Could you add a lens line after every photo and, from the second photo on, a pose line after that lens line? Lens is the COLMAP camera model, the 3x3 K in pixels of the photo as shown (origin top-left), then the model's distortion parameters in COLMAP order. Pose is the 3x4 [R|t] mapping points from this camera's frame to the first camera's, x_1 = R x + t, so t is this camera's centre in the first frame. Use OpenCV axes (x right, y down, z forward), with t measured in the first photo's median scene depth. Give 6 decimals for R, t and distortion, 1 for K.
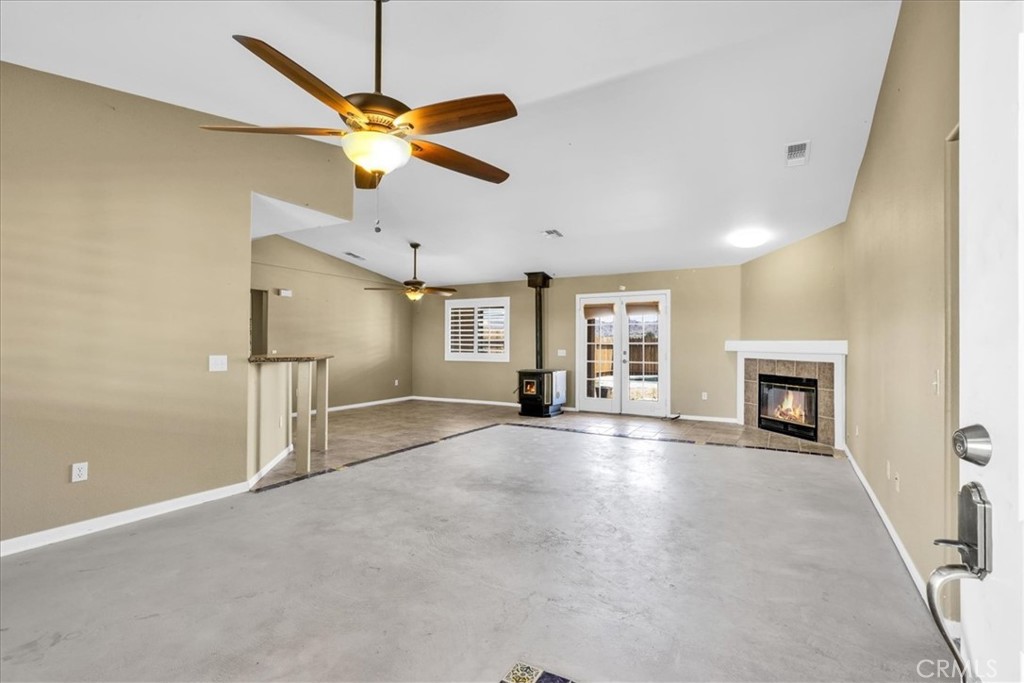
lens RADIAL K [[448.0, 0, 539.1], [0, 448.0, 344.5], [0, 0, 1]] dist [-0.000228, -0.000289]
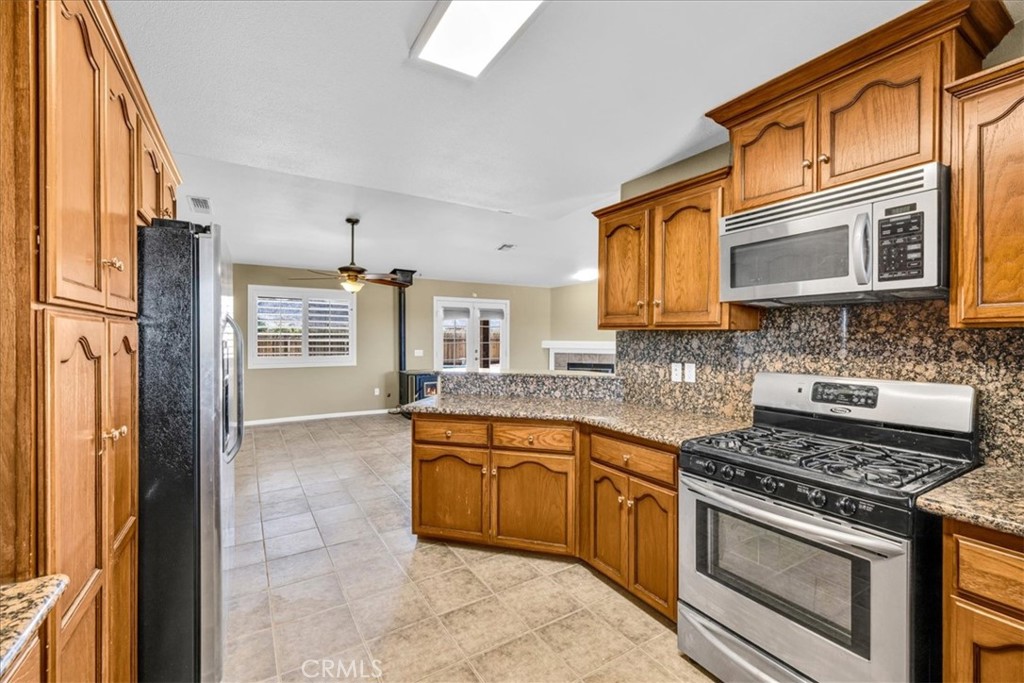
lens RADIAL K [[435.7, 0, 509.2], [0, 435.7, 340.2], [0, 0, 1]] dist [0.000271, 0.000725]
pose [[0.501900, -0.009758, 0.864870, -1.021470], [-0.002418, 0.999917, 0.012685, -0.034202], [-0.864922, -0.008458, 0.501835, 0.500777]]
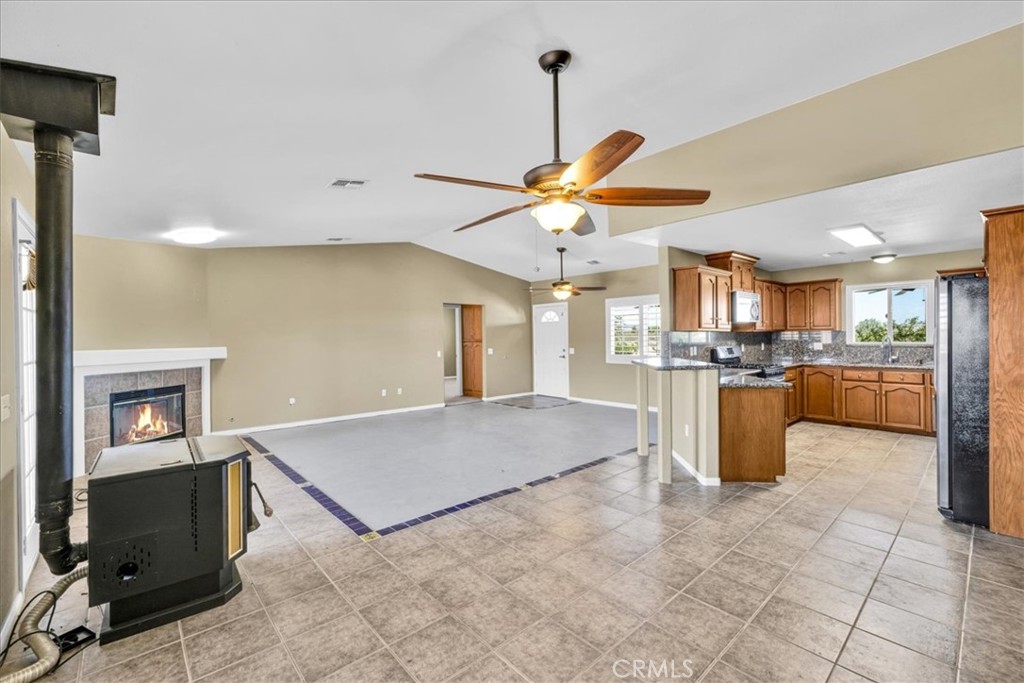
lens RADIAL K [[435.7, 0, 501.6], [0, 435.7, 337.2], [0, 0, 1]] dist [0.000271, 0.000725]
pose [[-0.940224, 0.007465, 0.340474, -0.438263], [0.007252, 0.999972, -0.001900, -0.027318], [-0.340479, 0.000683, -0.940252, 1.699128]]
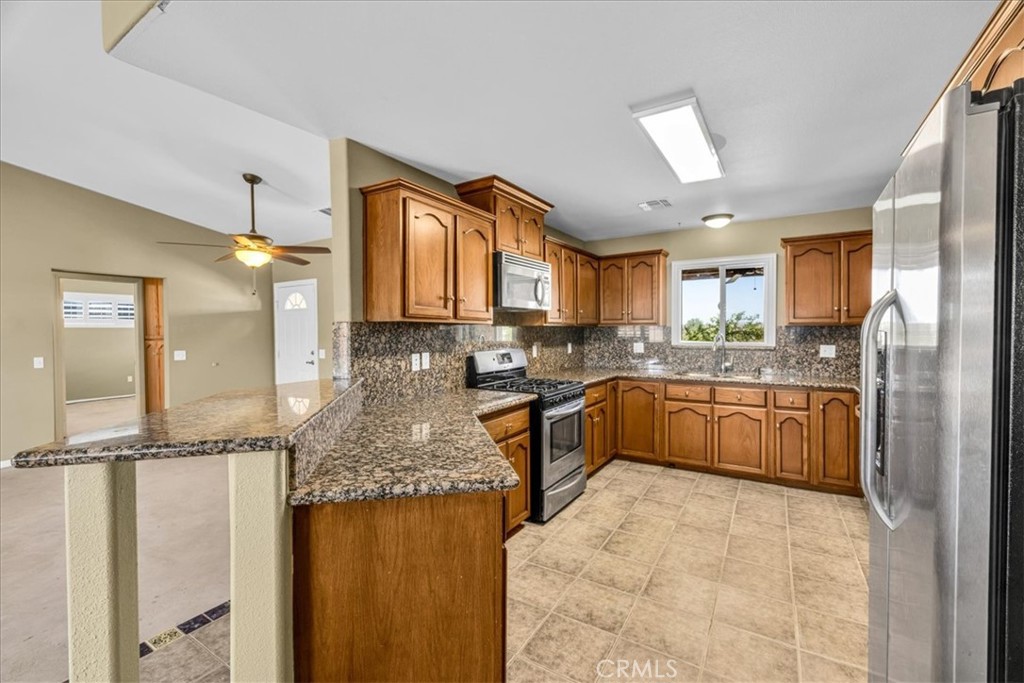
lens RADIAL K [[435.7, 0, 518.7], [0, 435.7, 338.1], [0, 0, 1]] dist [0.000271, 0.000725]
pose [[-0.999523, 0.001300, 0.030870, -0.652865], [0.001672, 0.999926, 0.012018, -0.027838], [-0.030852, 0.012064, -0.999451, 1.096631]]
